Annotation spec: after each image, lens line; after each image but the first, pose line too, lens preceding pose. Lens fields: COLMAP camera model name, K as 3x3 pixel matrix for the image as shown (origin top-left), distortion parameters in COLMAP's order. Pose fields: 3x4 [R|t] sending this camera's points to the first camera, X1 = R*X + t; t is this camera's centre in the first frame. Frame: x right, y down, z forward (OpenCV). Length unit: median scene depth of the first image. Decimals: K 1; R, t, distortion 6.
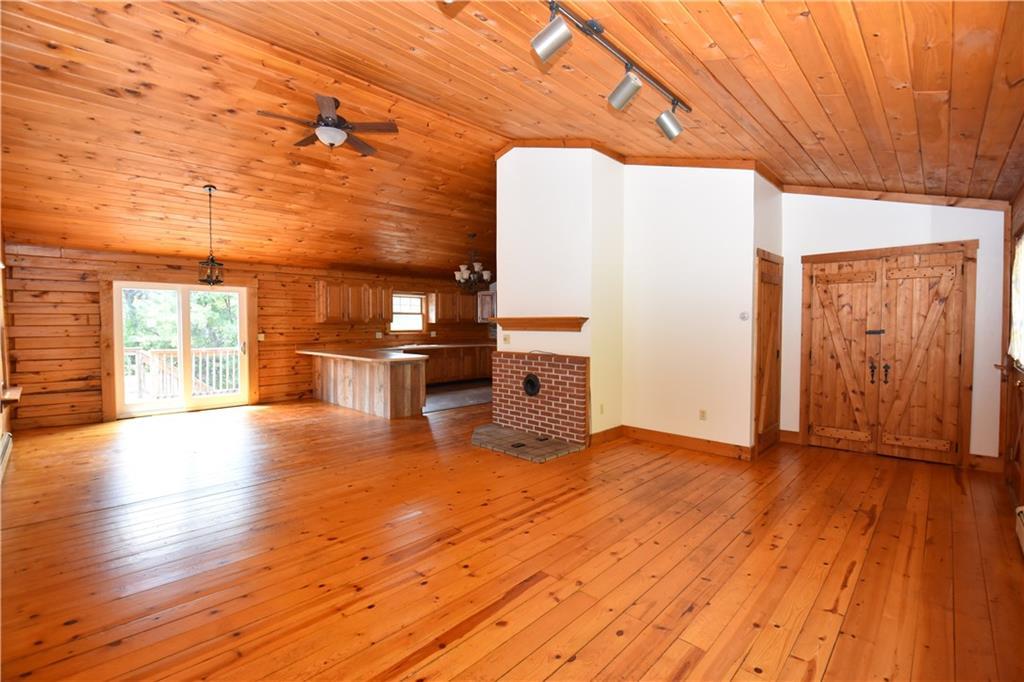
lens RADIAL K [[454.5, 0, 511.2], [0, 454.5, 337.1], [0, 0, 1]] dist [0.024644, -0.031295]
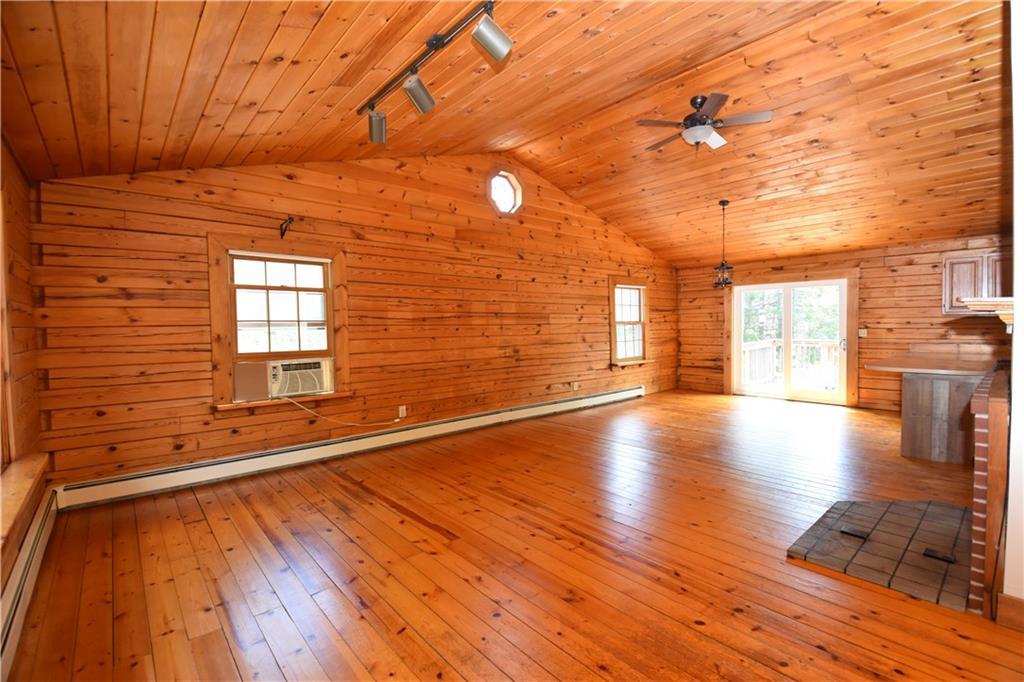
lens RADIAL K [[454.5, 0, 511.2], [0, 454.5, 337.1], [0, 0, 1]] dist [0.024644, -0.031295]
pose [[-0.085716, 0.030578, -0.995850, 0.498716], [-0.014669, 0.999382, 0.031949, -0.013177], [0.996212, 0.017347, -0.085214, 0.514470]]
